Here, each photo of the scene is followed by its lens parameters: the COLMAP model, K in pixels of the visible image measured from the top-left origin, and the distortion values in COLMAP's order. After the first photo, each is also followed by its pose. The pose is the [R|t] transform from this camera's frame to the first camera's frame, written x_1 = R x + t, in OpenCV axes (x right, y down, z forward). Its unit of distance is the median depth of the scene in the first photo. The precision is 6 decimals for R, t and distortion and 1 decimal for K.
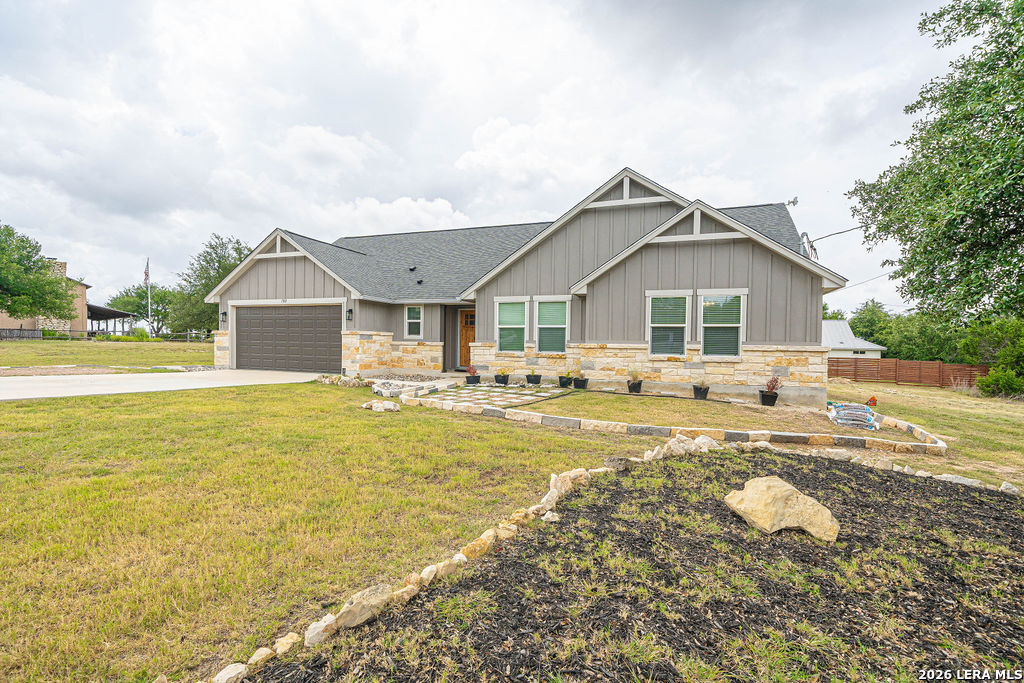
lens RADIAL K [[477.3, 0, 512.4], [0, 477.3, 344.1], [0, 0, 1]] dist [0.012757, 0.000226]
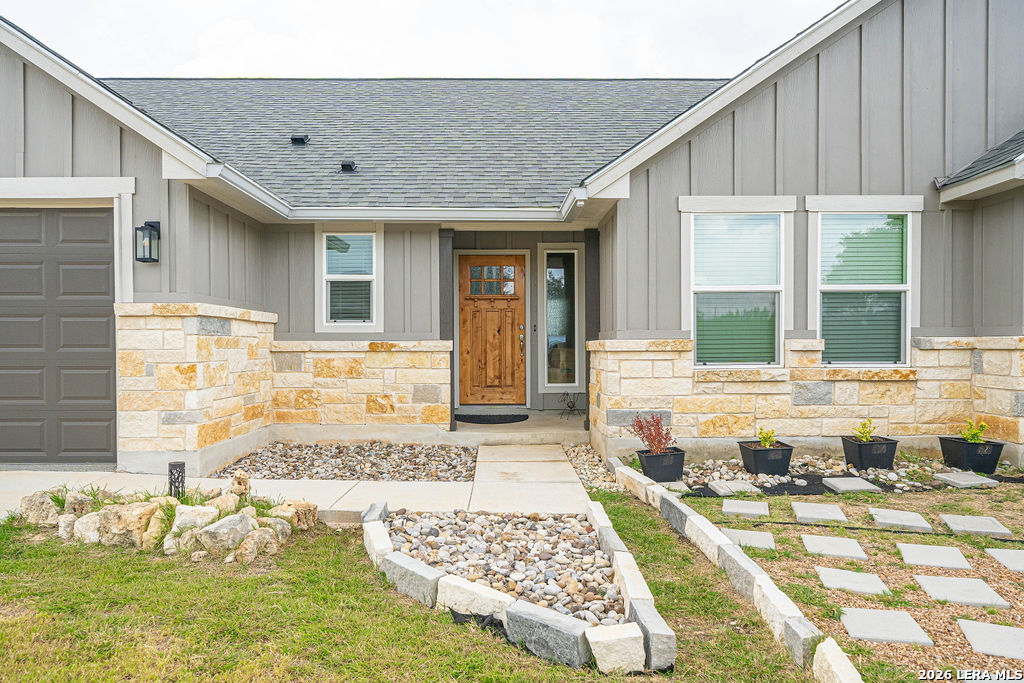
lens RADIAL K [[630.0, 0, 510.7], [0, 630.0, 348.7], [0, 0, 1]] dist [-0.001564, -0.001924]
pose [[0.936256, -0.019398, 0.350782, -0.296094], [0.016560, 0.999801, 0.011089, -0.002967], [-0.350928, -0.004573, 0.936391, 0.644363]]
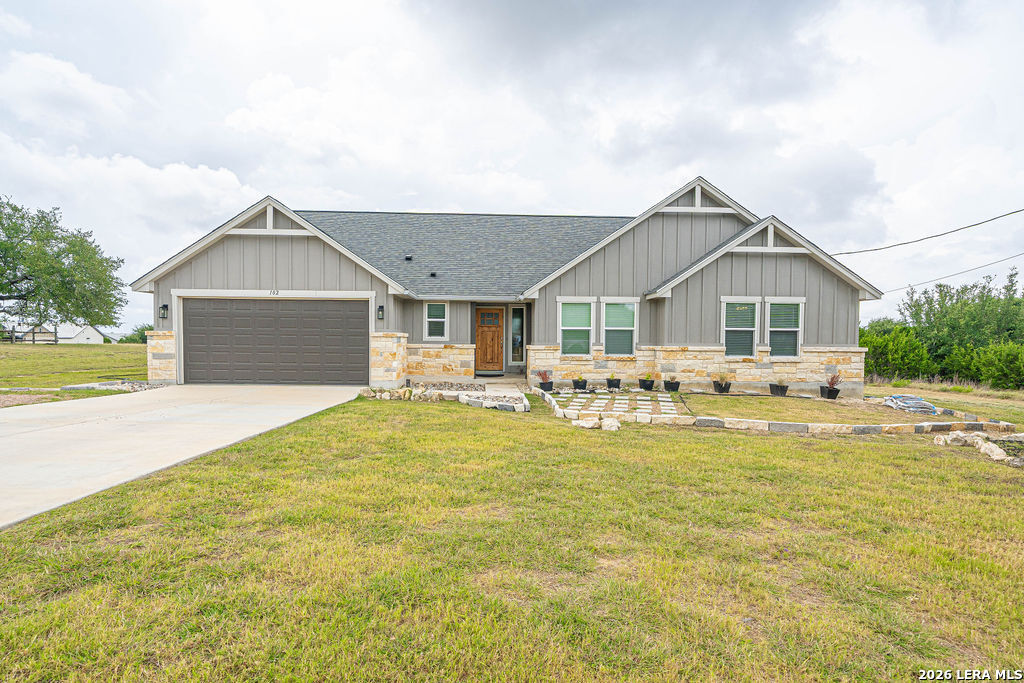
lens RADIAL K [[495.3, 0, 513.0], [0, 495.3, 343.9], [0, 0, 1]] dist [0.005700, 0.000473]
pose [[0.921061, -0.010517, 0.389275, -0.495468], [0.004925, 0.999870, 0.015359, -0.021316], [-0.389386, -0.012229, 0.920993, 0.141606]]
